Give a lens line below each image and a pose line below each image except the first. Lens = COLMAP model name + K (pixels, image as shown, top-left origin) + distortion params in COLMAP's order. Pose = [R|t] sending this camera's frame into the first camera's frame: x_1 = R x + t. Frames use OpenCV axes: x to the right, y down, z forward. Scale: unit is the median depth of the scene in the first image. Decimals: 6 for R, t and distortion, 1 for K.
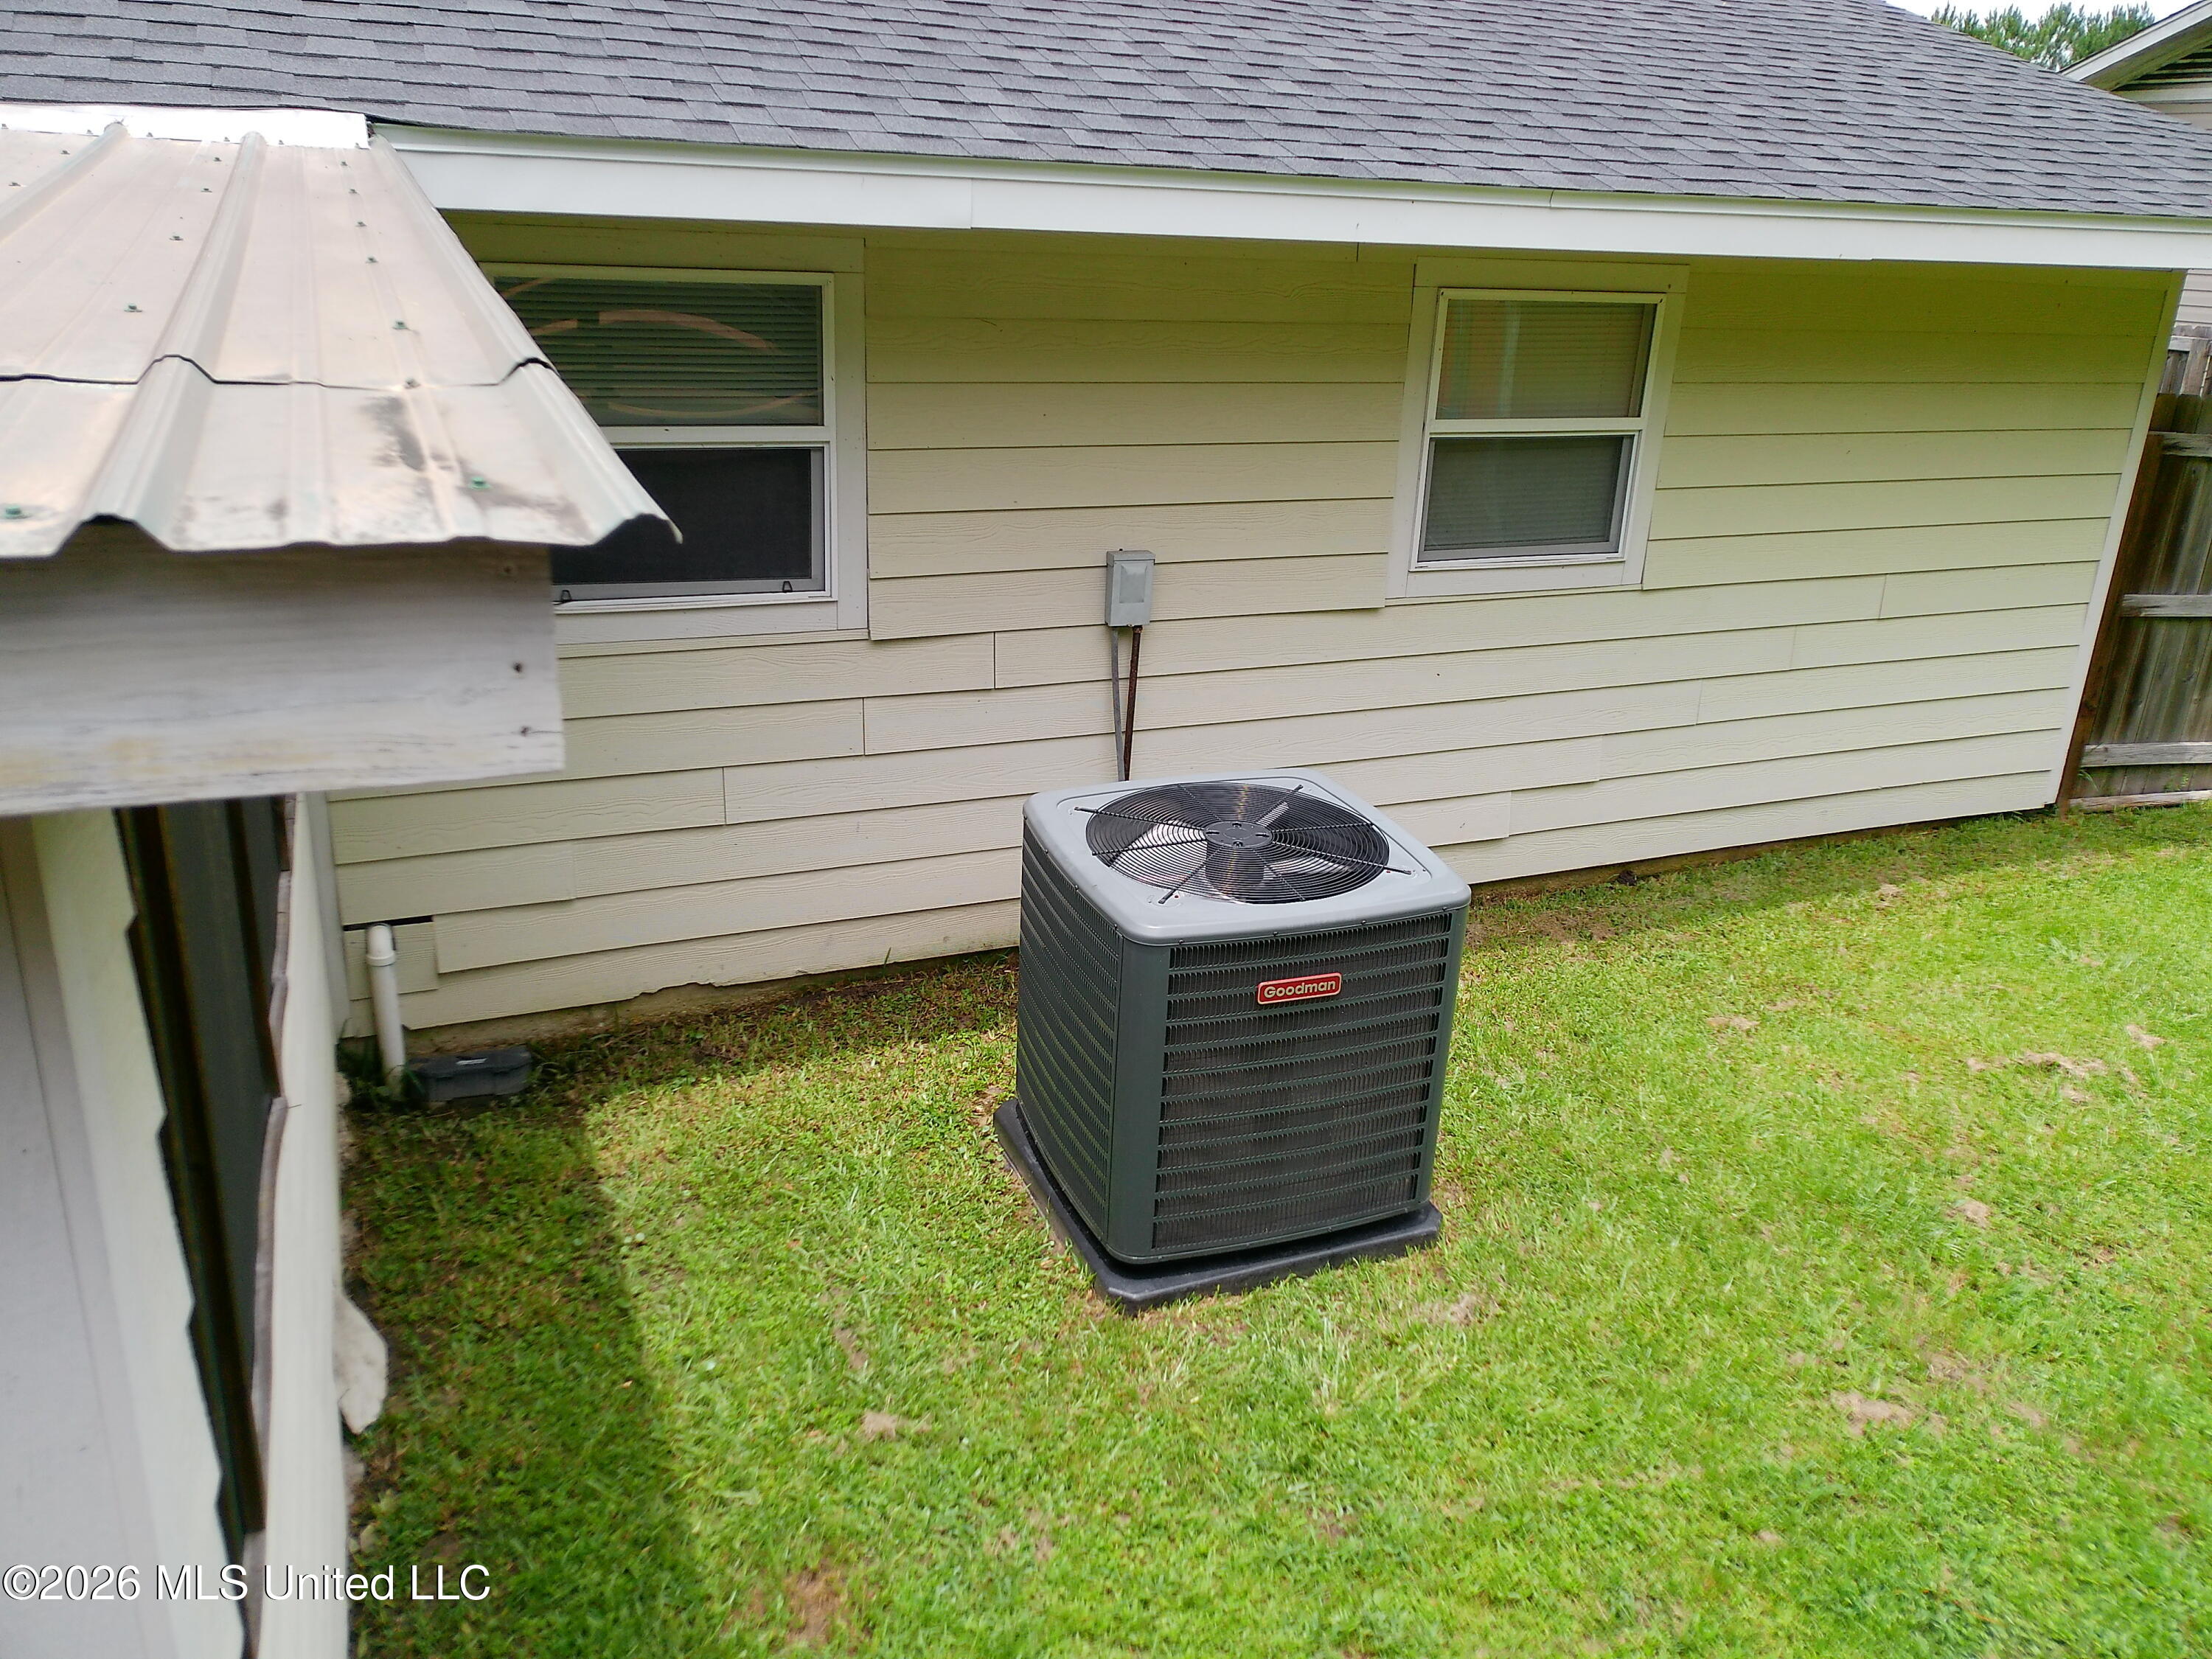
lens RADIAL K [[1715.8, 0, 1106.0], [0, 1715.8, 829.5], [0, 0, 1]] dist [0.006618, -0.001532]
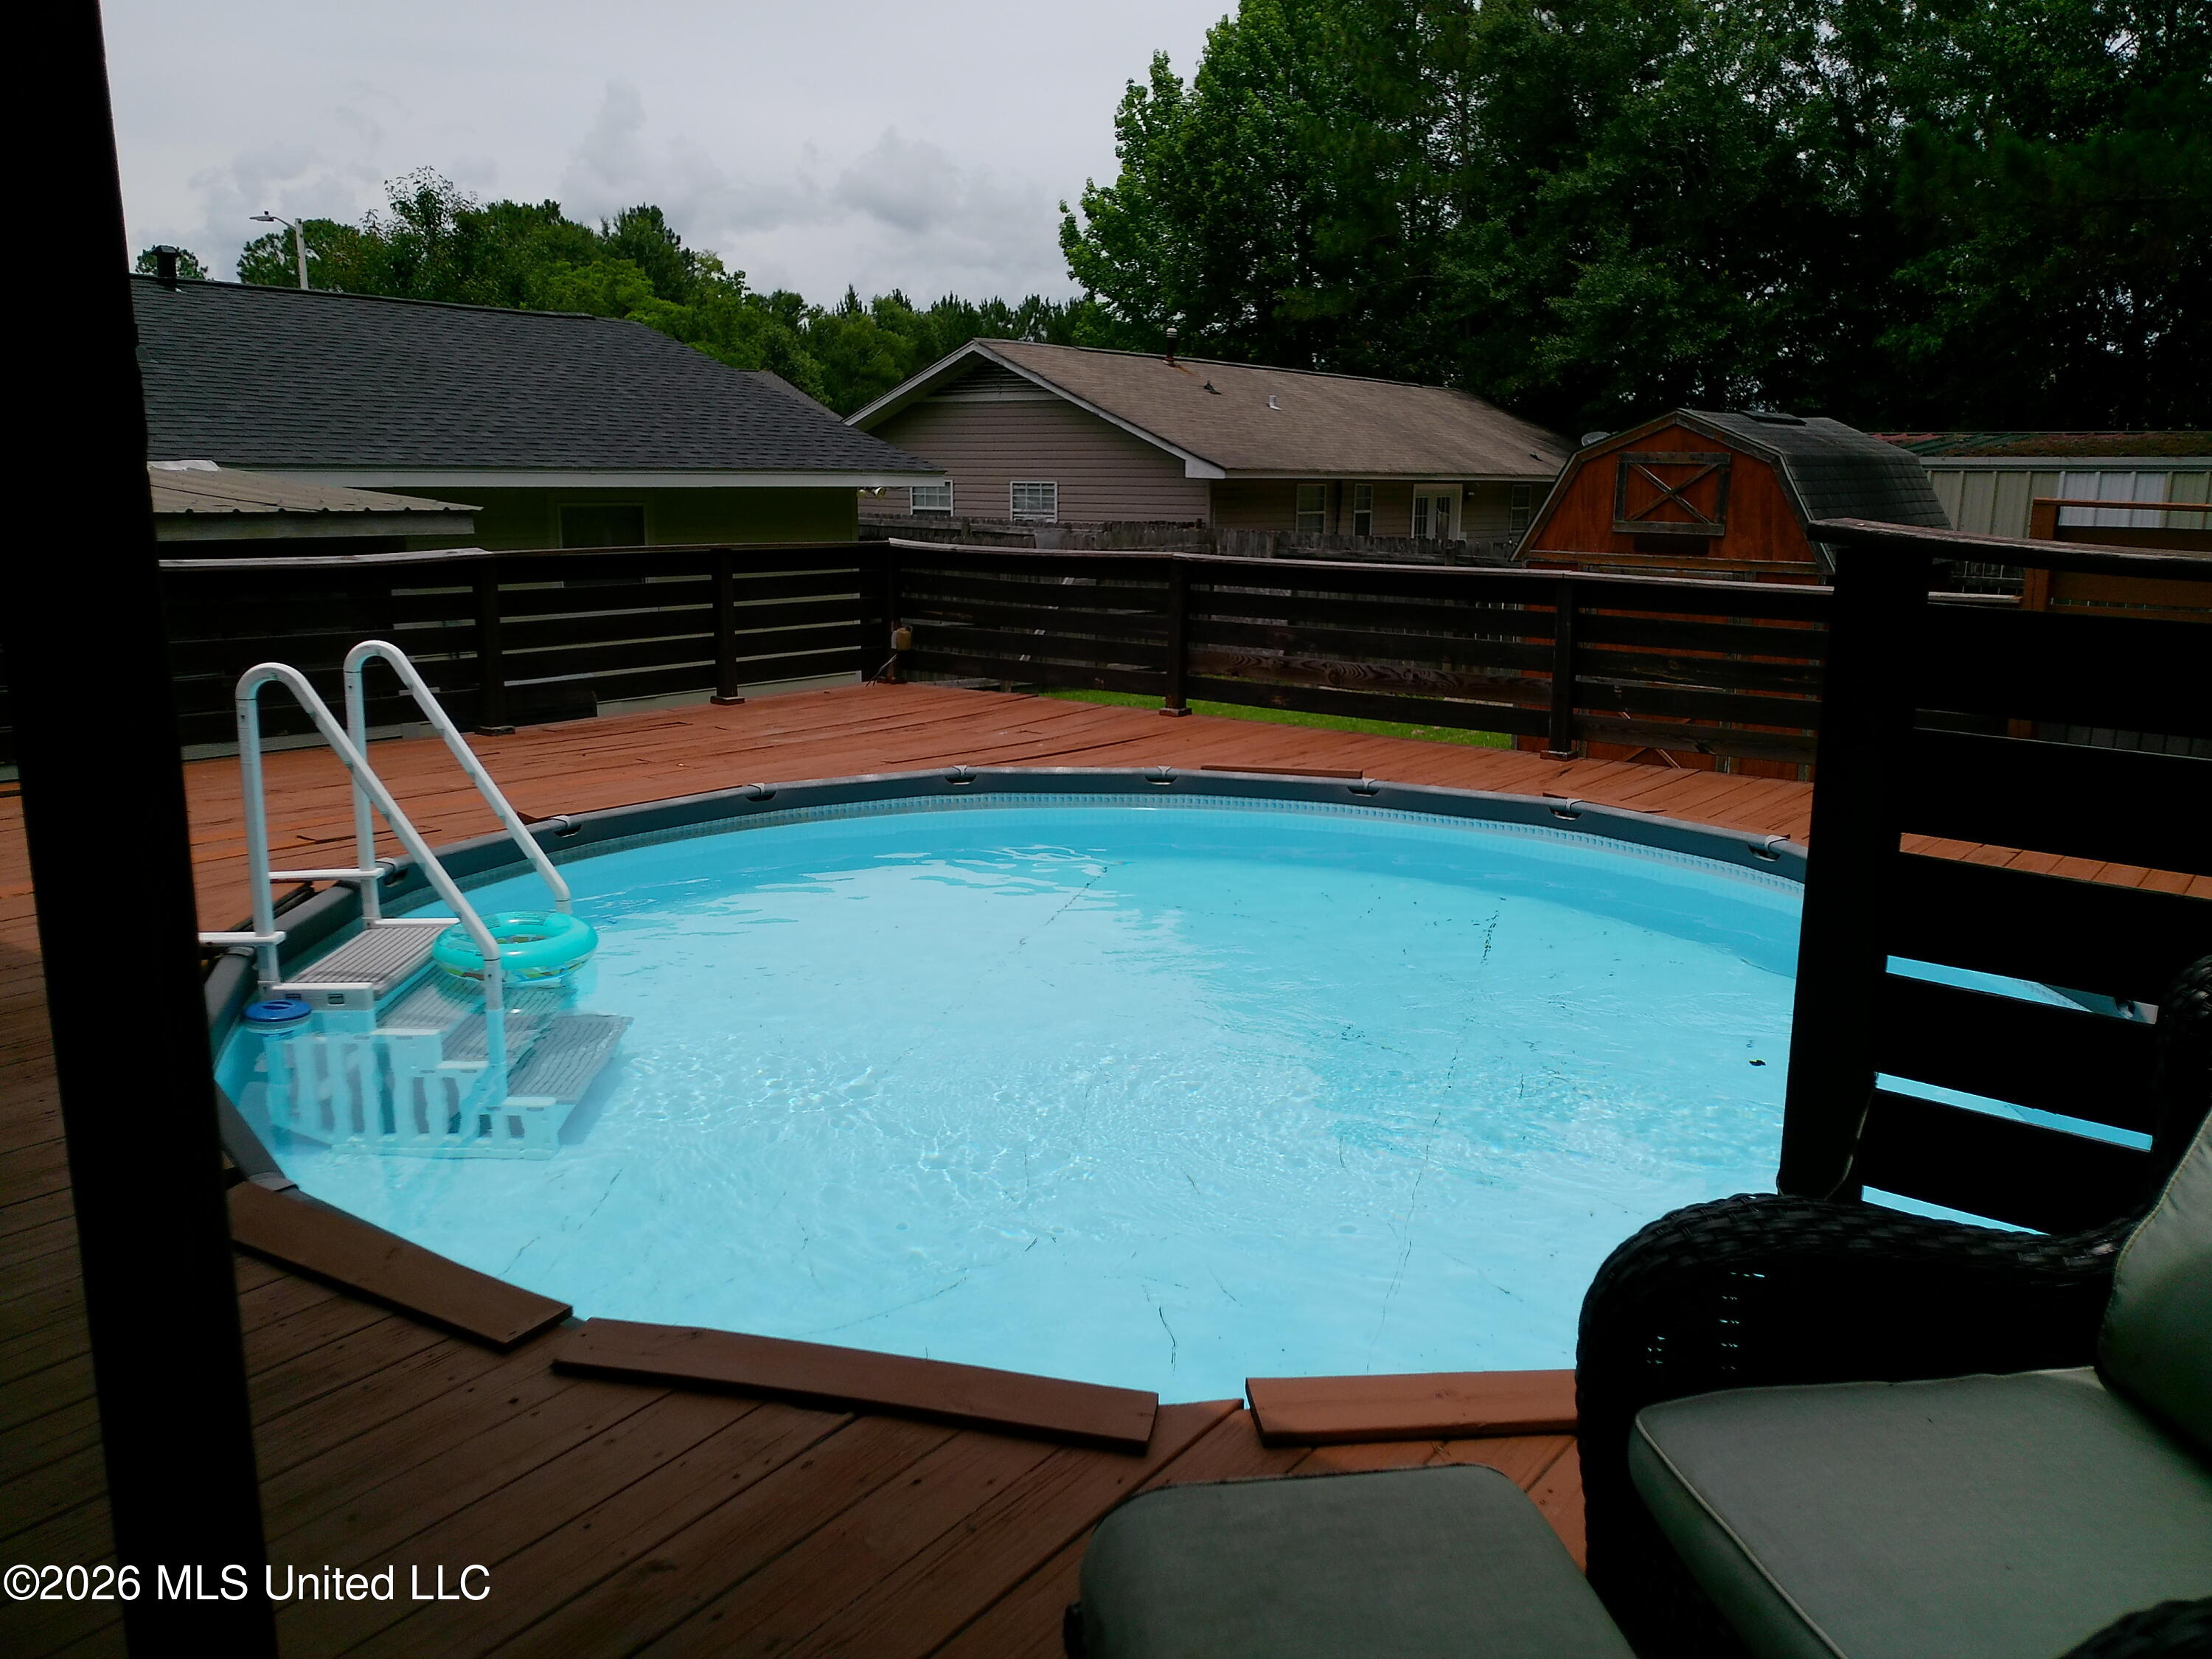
lens RADIAL K [[1715.8, 0, 1106.0], [0, 1715.8, 829.5], [0, 0, 1]] dist [0.006618, -0.001532]
pose [[0.882671, -0.126591, 0.452622, -0.289697], [0.186466, 0.978329, -0.090010, 0.519037], [-0.431419, 0.163848, 0.887148, -1.478539]]
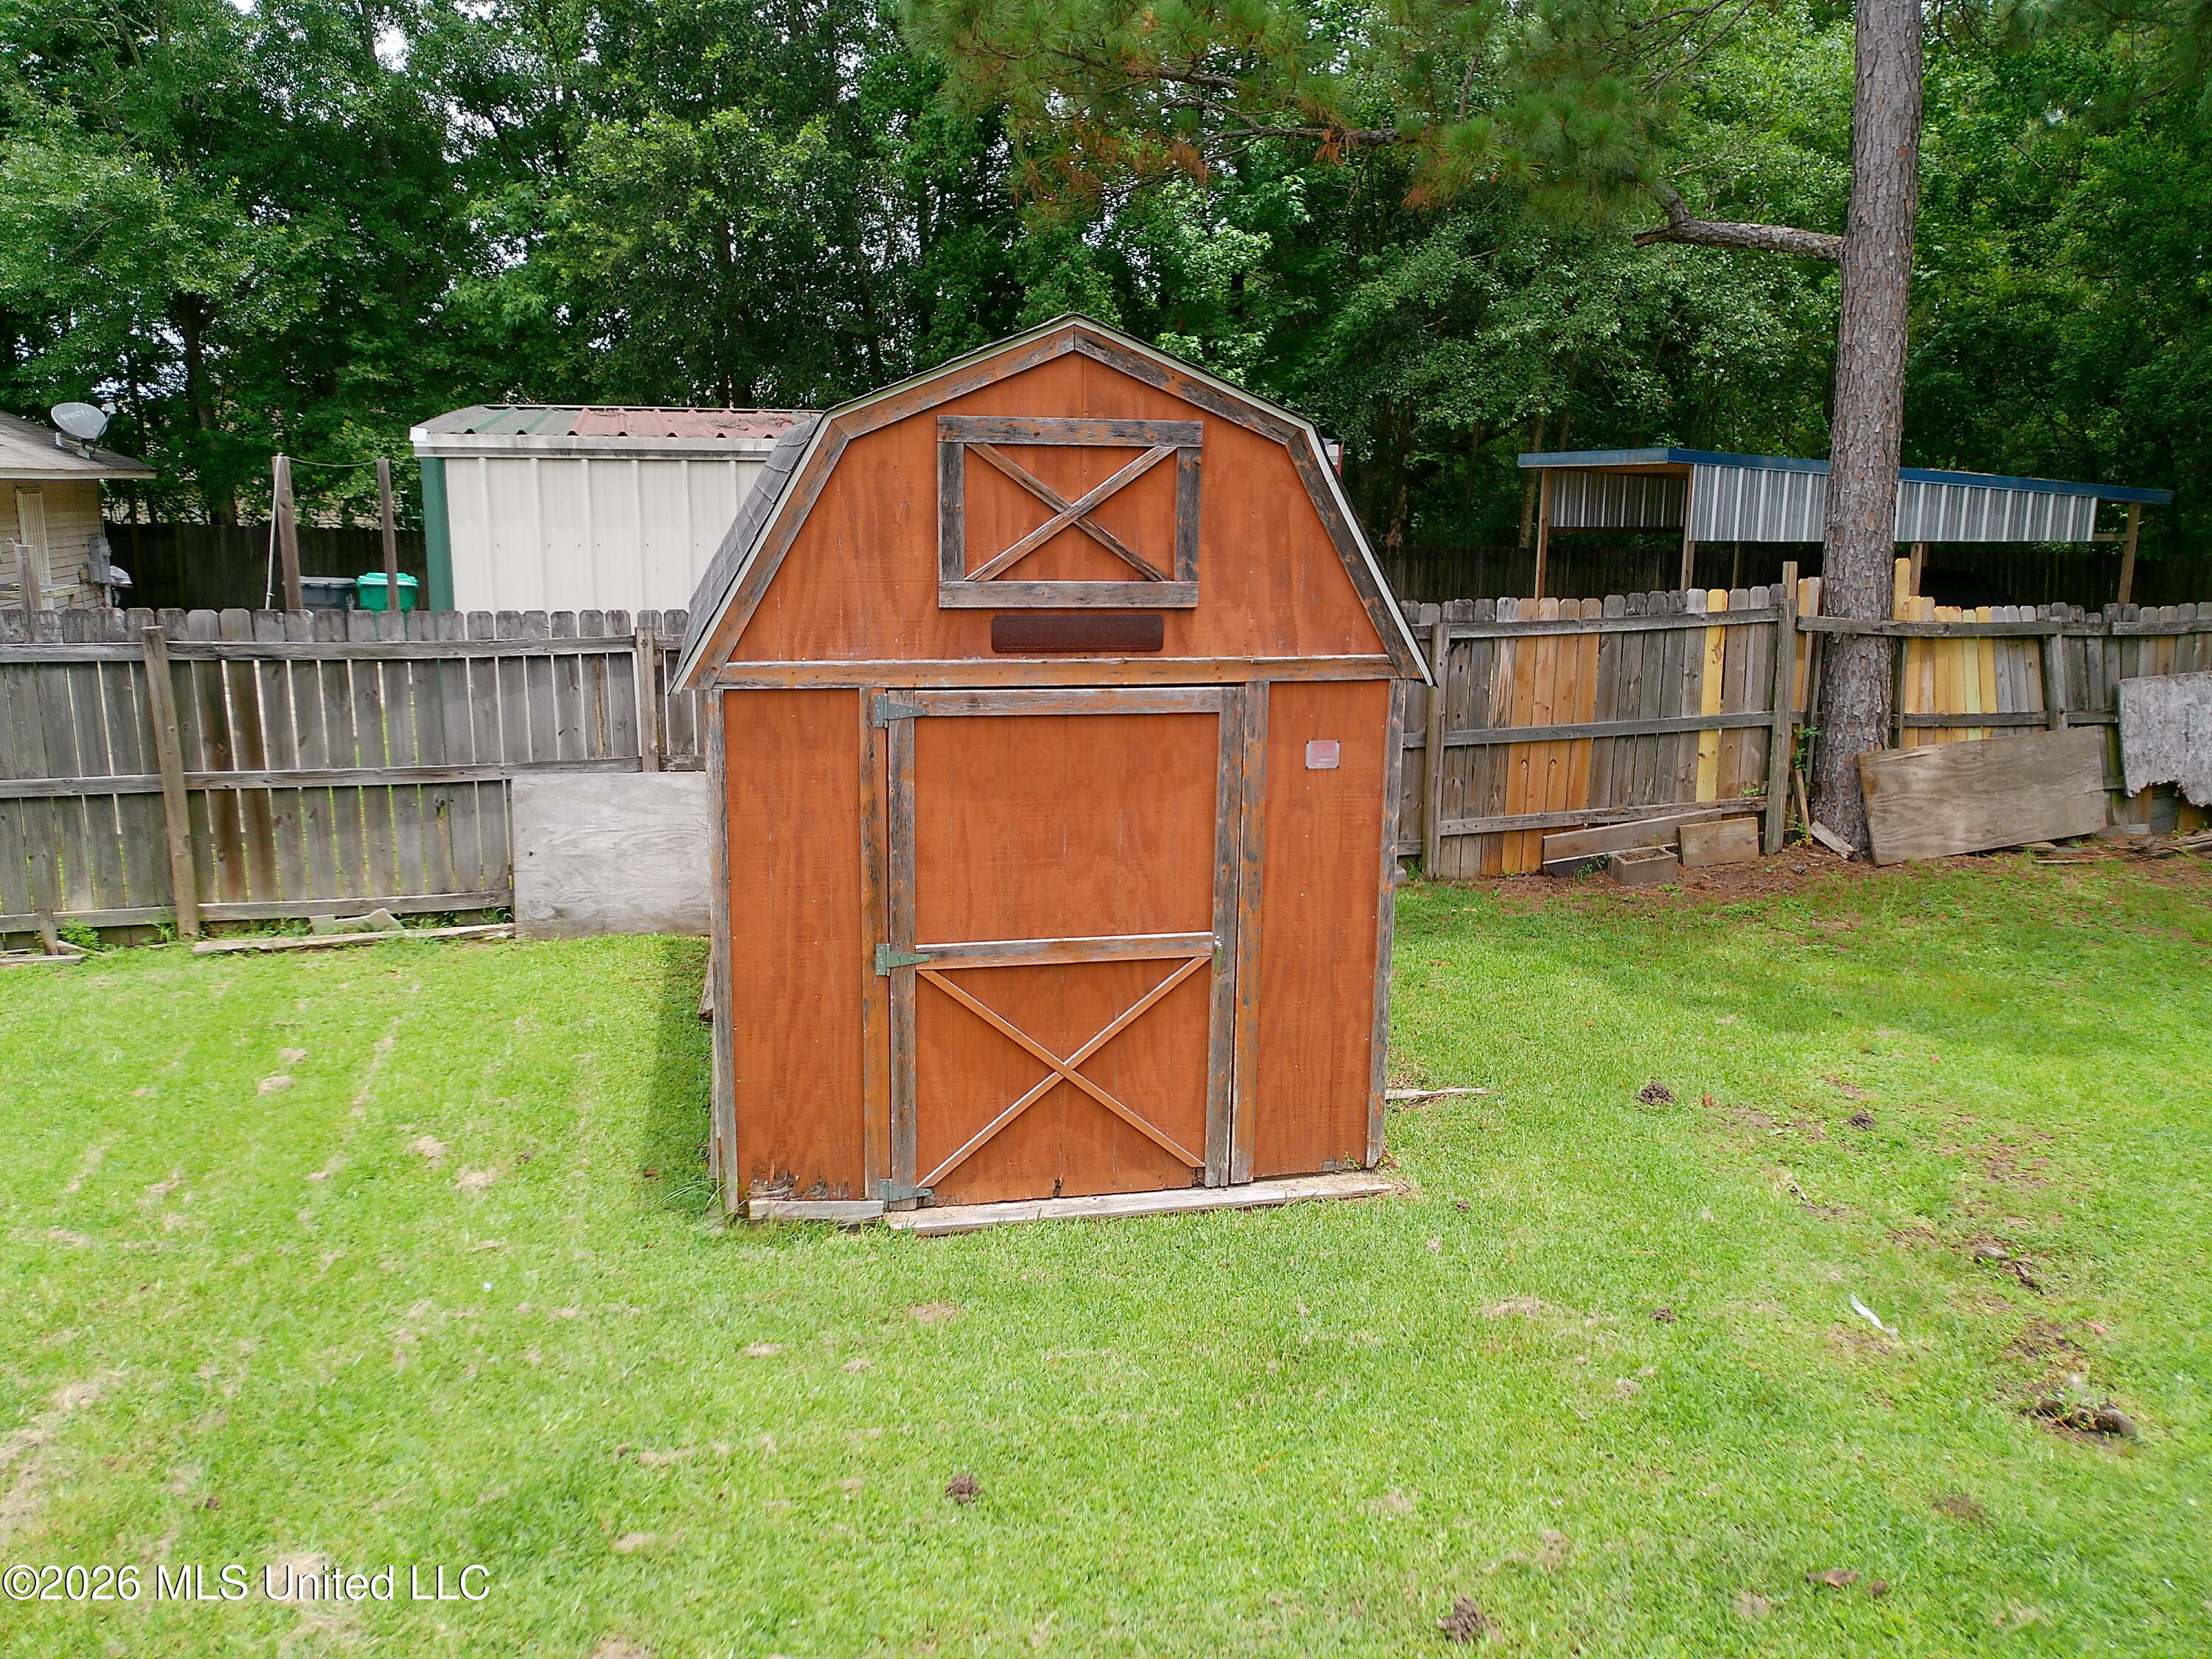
lens RADIAL K [[1736.1, 0, 1017.8], [0, 1736.1, 828.2], [0, 0, 1]] dist [-0.000658, -0.002393]
pose [[0.198844, -0.228501, 0.953021, 1.805734], [0.337974, 0.928772, 0.152171, -0.856924], [-0.919910, 0.291838, 0.261908, 2.528348]]
